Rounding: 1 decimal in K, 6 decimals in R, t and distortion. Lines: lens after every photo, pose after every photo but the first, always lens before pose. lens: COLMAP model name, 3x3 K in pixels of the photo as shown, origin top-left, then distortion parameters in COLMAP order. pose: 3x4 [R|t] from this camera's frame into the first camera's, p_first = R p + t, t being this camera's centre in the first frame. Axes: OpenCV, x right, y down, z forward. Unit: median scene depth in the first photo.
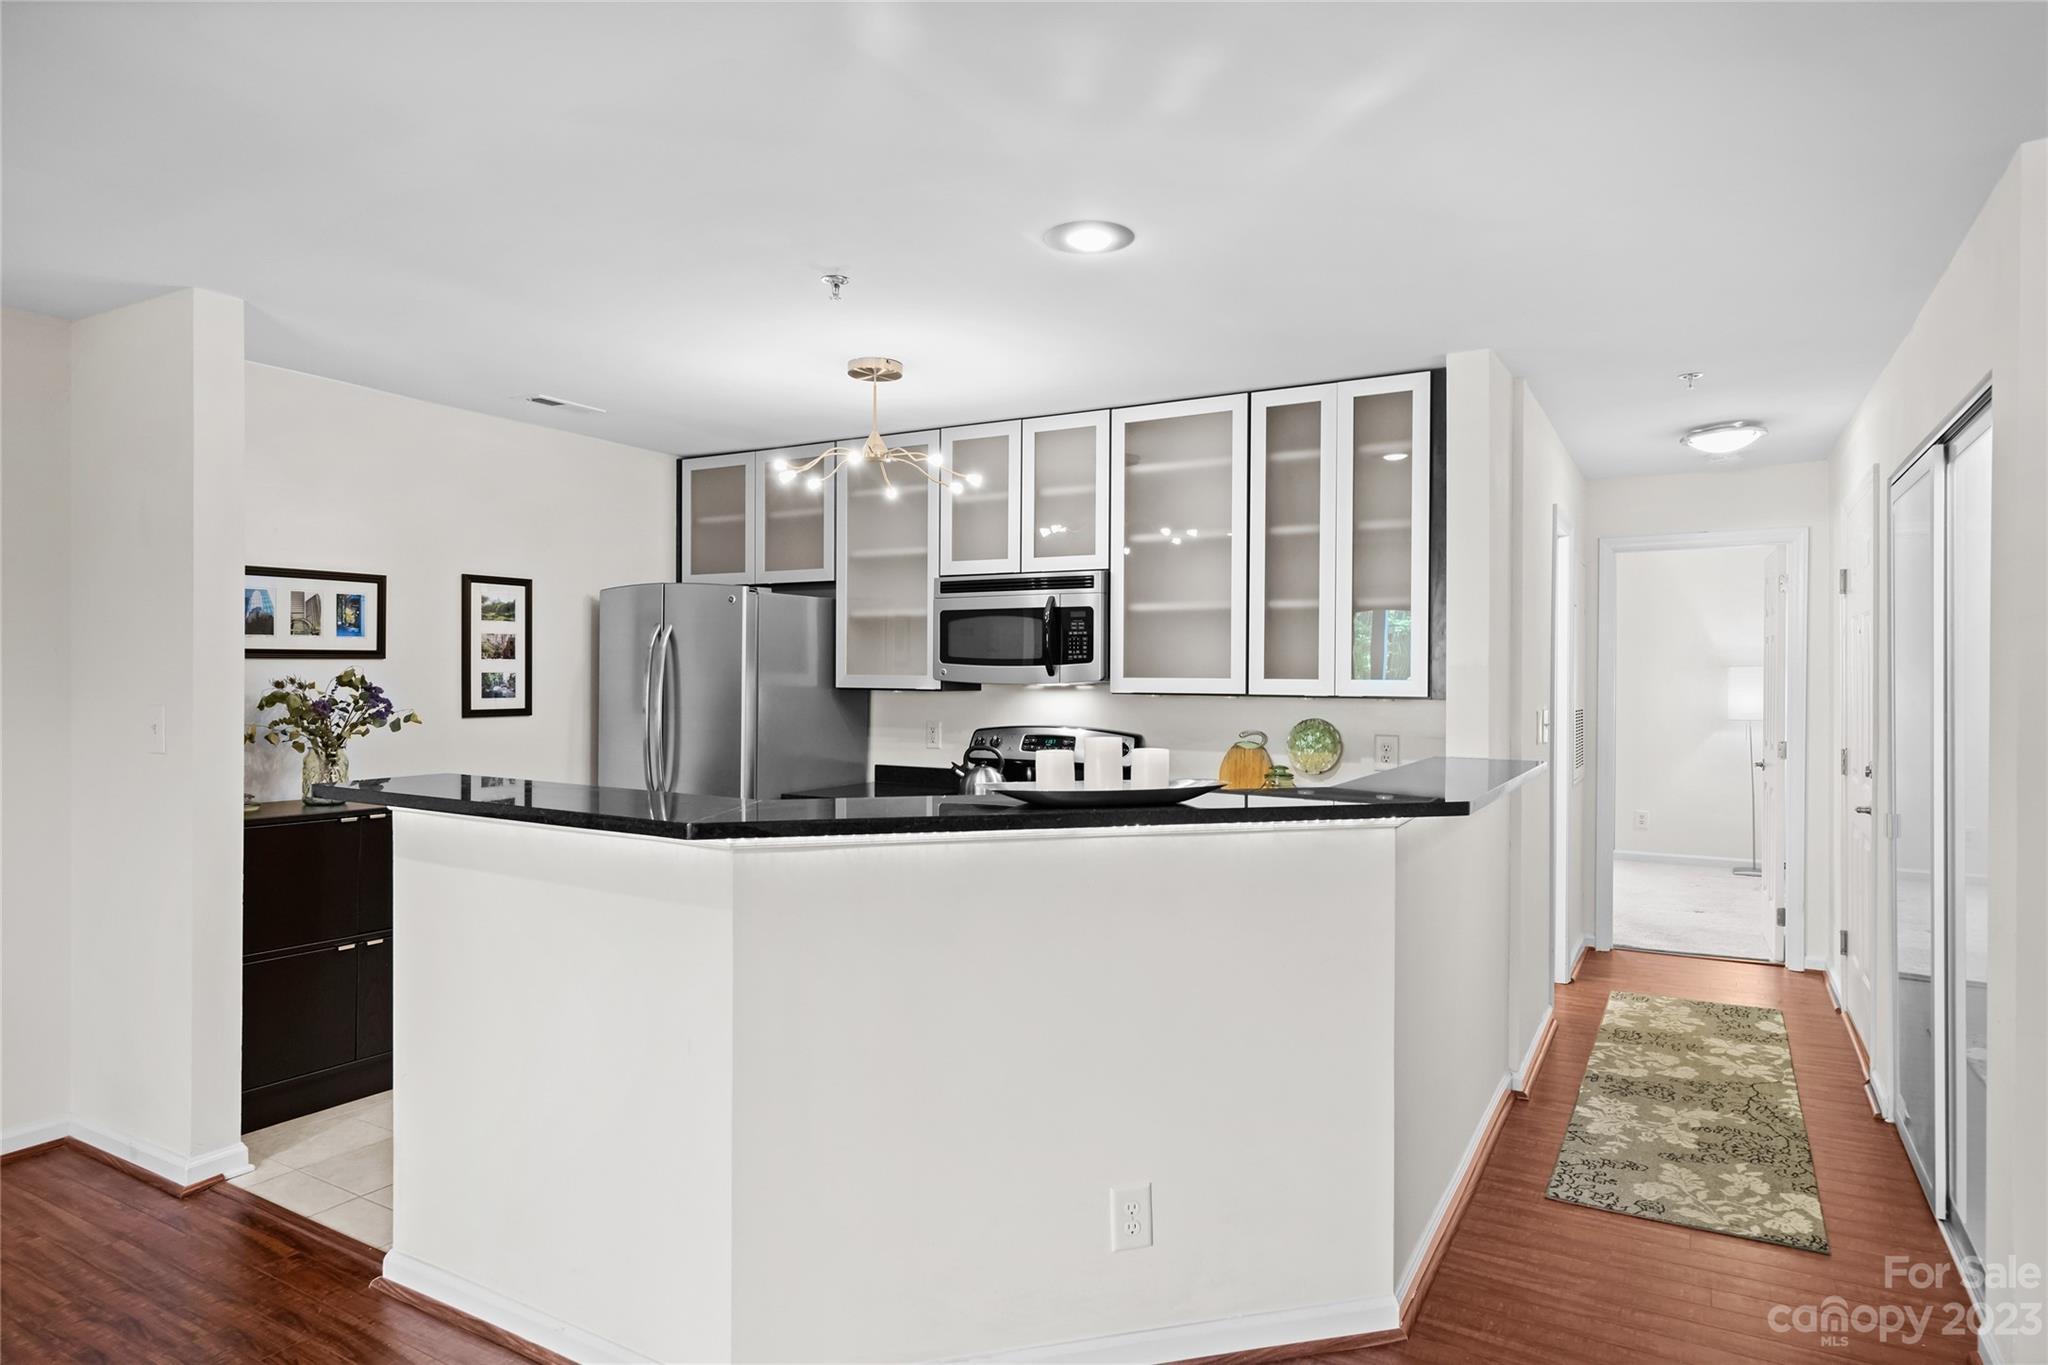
lens RADIAL K [[1173.9, 0, 1020.1], [0, 1173.9, 683.4], [0, 0, 1]] dist [-0.000657, 0.001331]
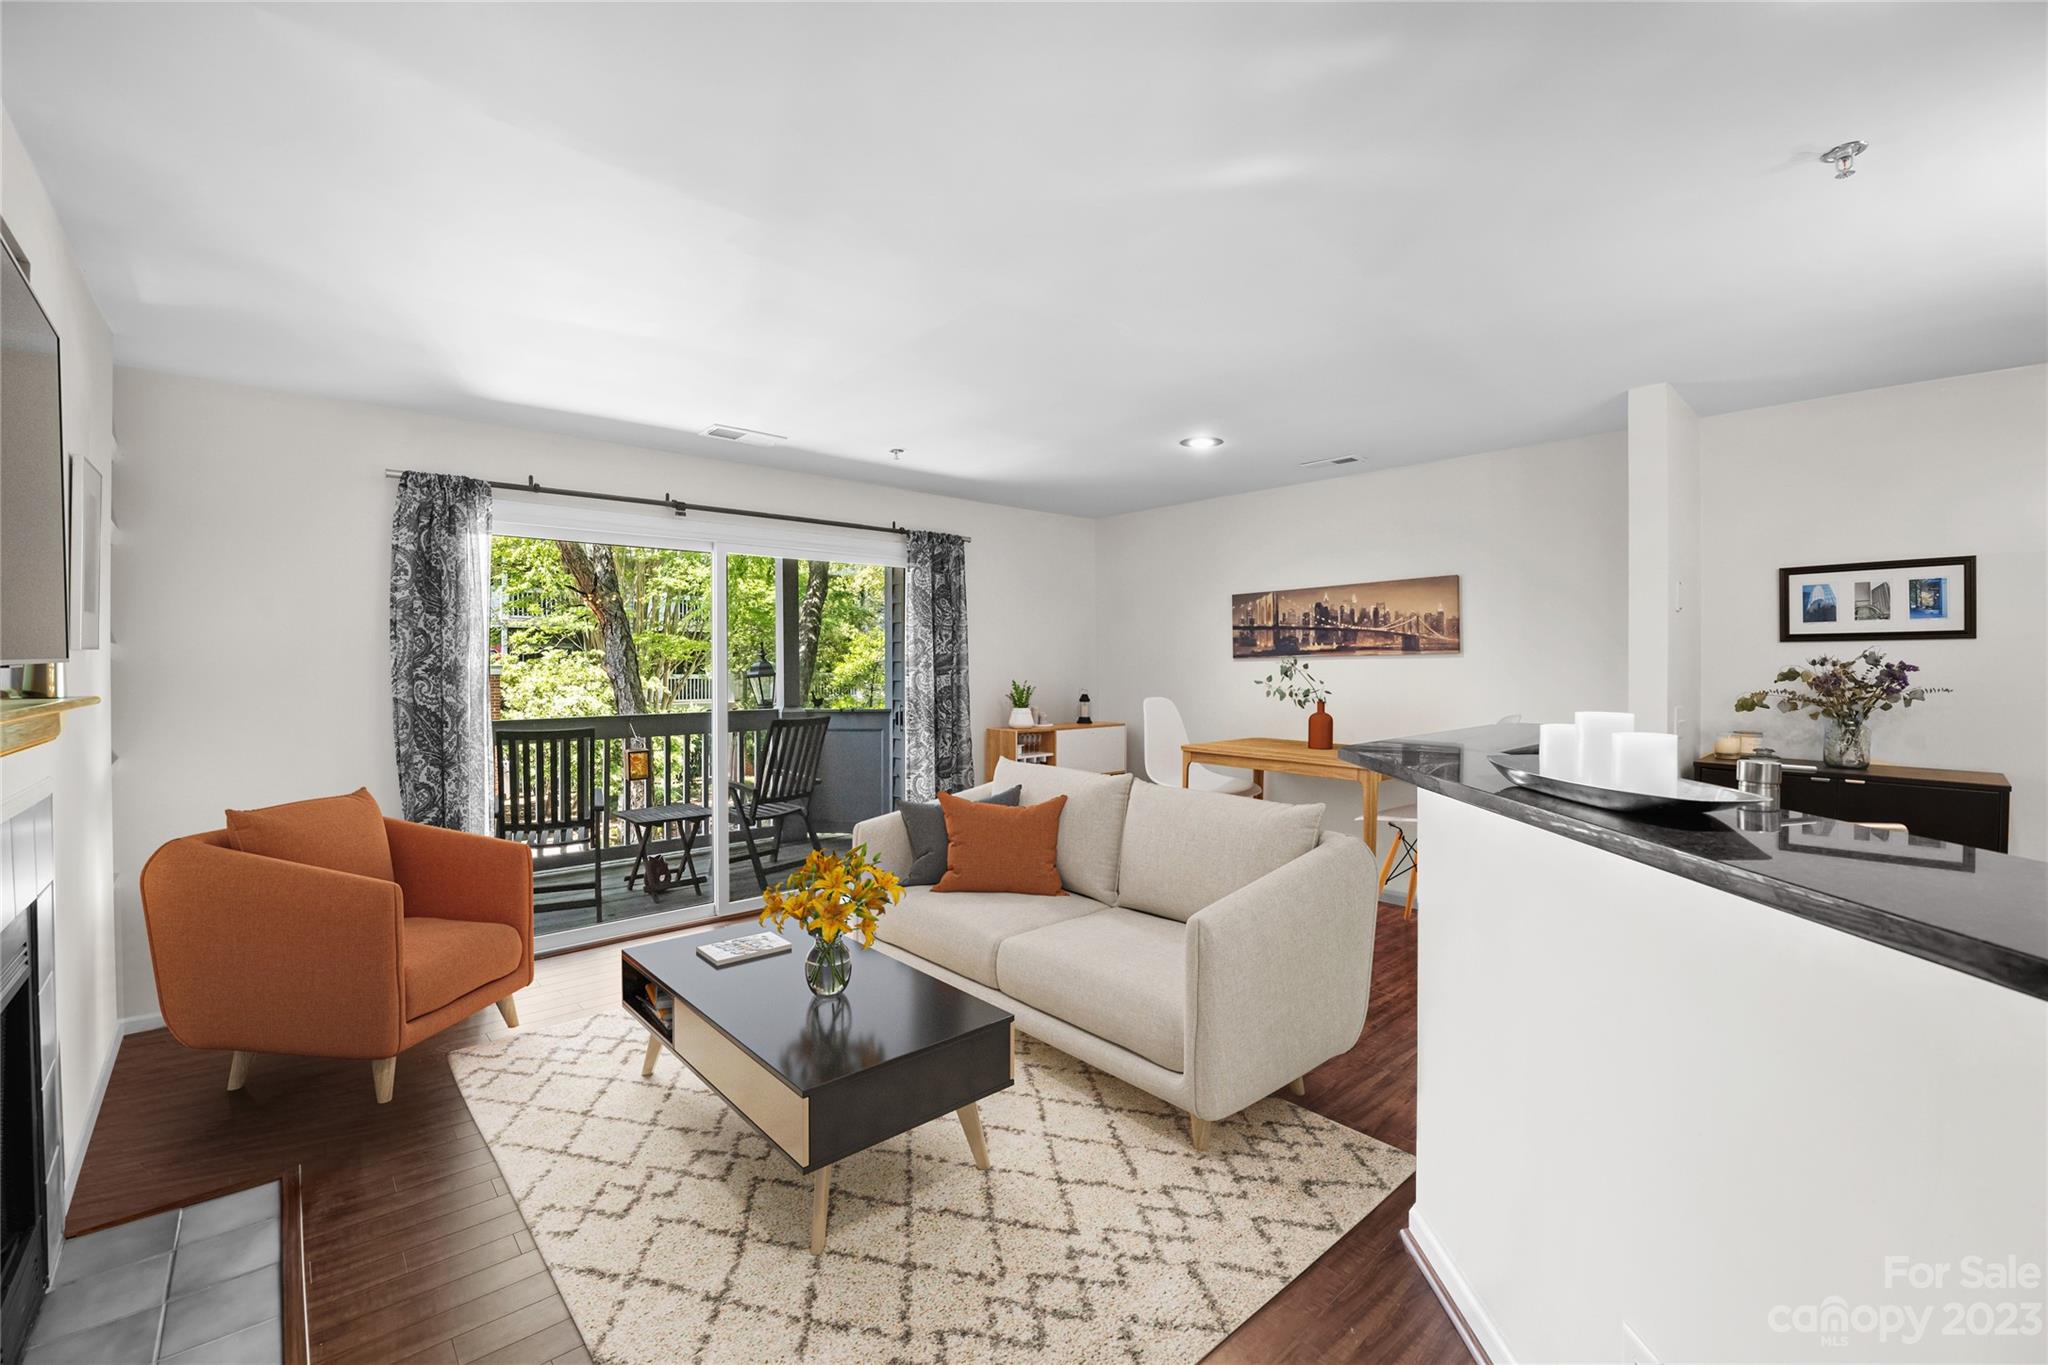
lens RADIAL K [[845.2, 0, 1027.4], [0, 845.2, 671.3], [0, 0, 1]] dist [-0.024957, 0.001238]
pose [[-0.299907, 0.002942, -0.953964, 0.376614], [-0.008952, 0.999943, 0.005898, 0.010935], [0.953927, 0.010309, -0.299863, 0.432870]]
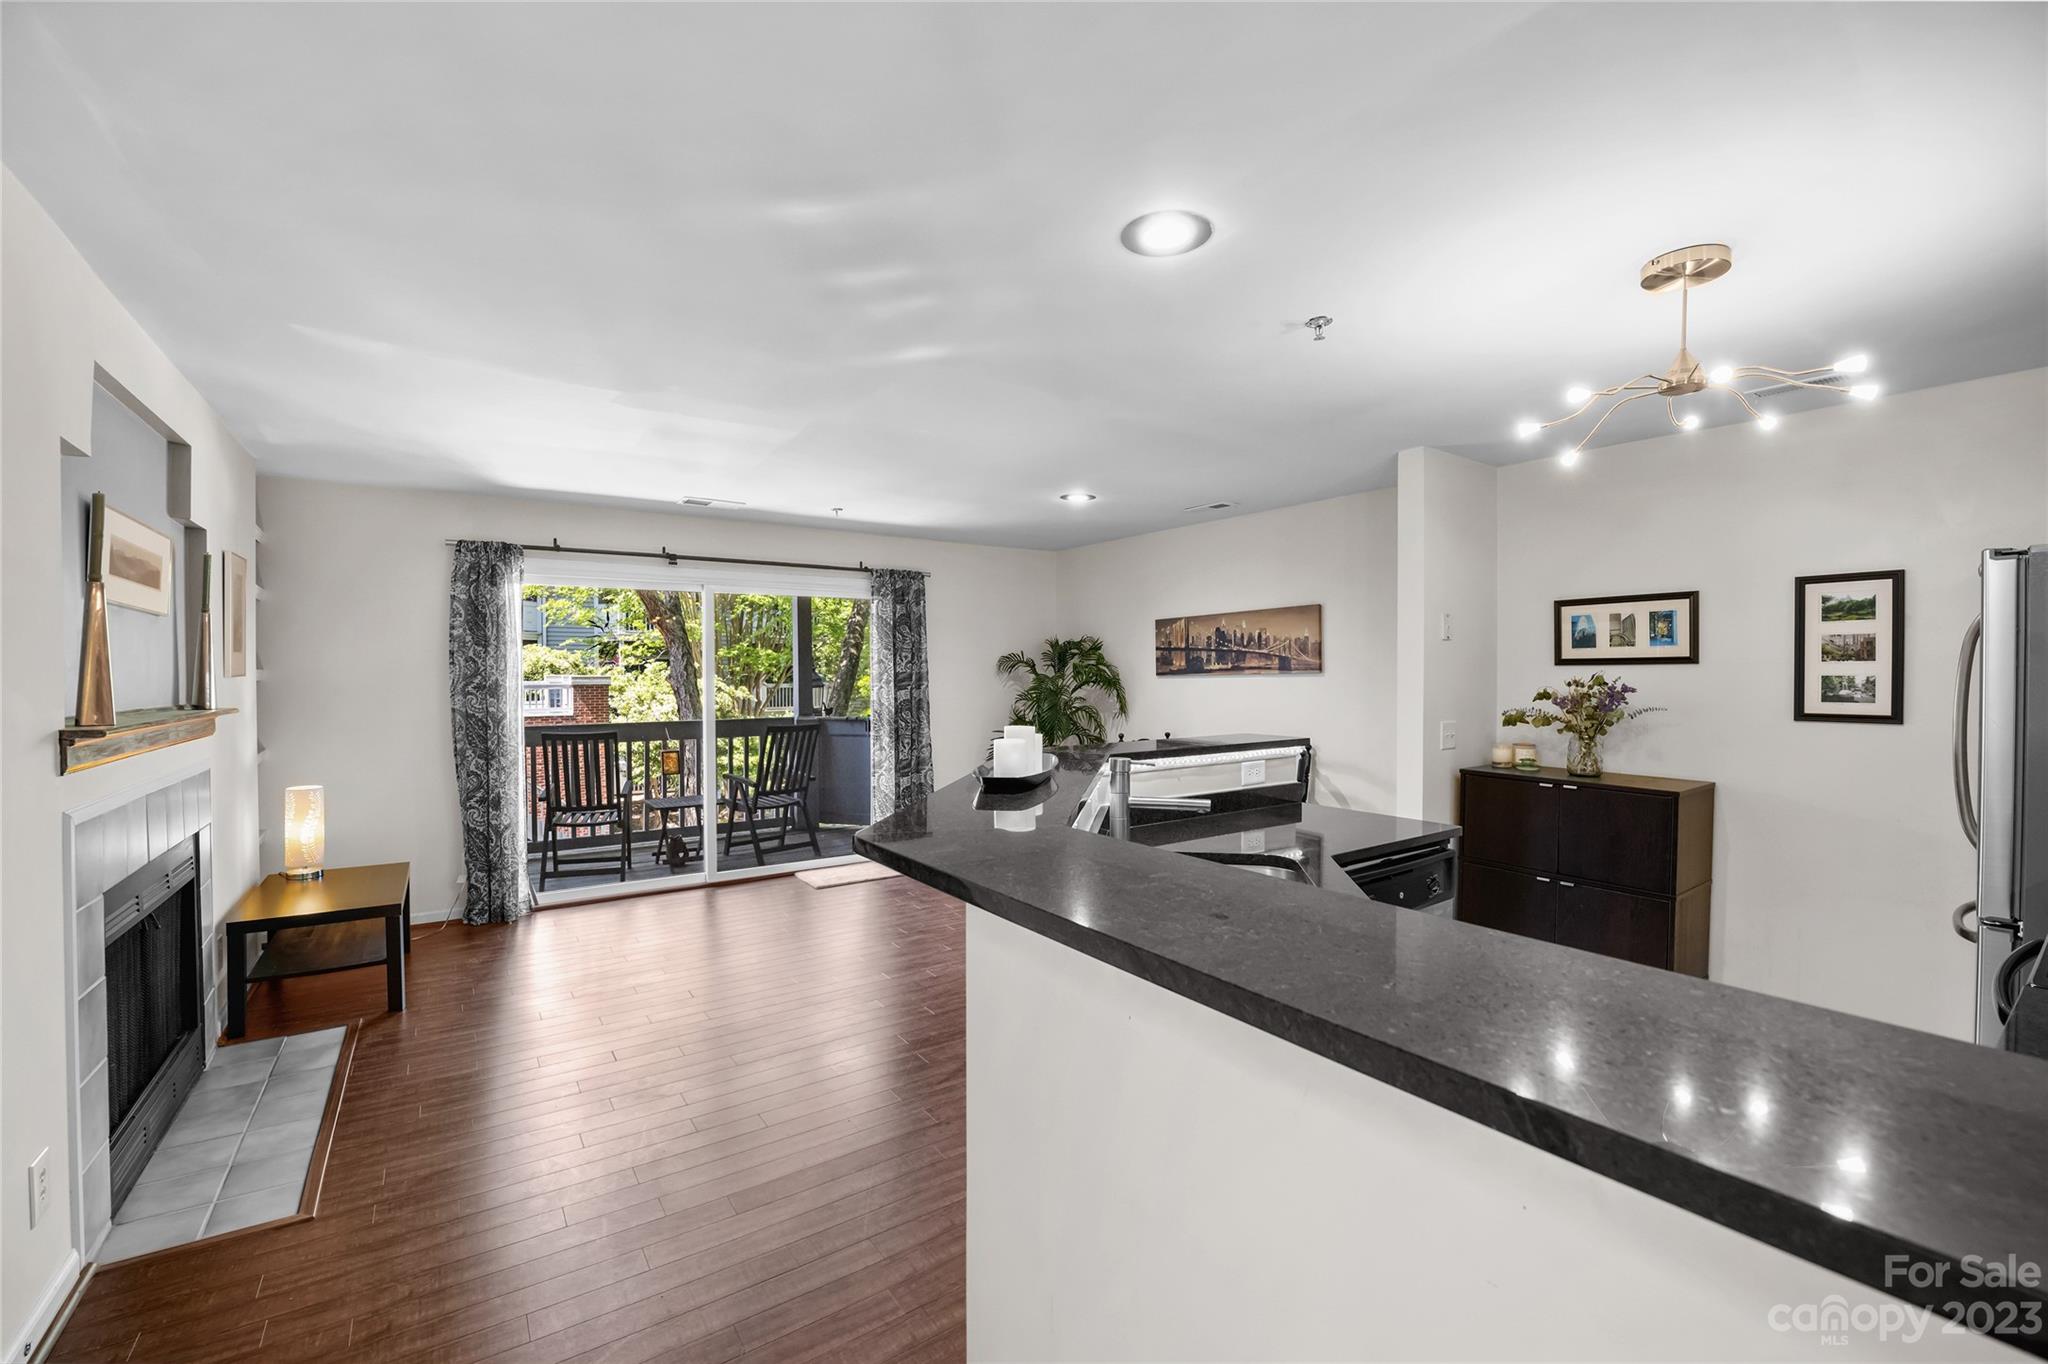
lens RADIAL K [[845.2, 0, 1029.3], [0, 845.2, 682.2], [0, 0, 1]] dist [-0.024957, 0.001238]
pose [[-0.416677, 0.005111, -0.909040, 0.470802], [-0.009555, 0.999904, 0.010002, -0.004573], [0.909004, 0.012854, -0.416588, 0.745138]]
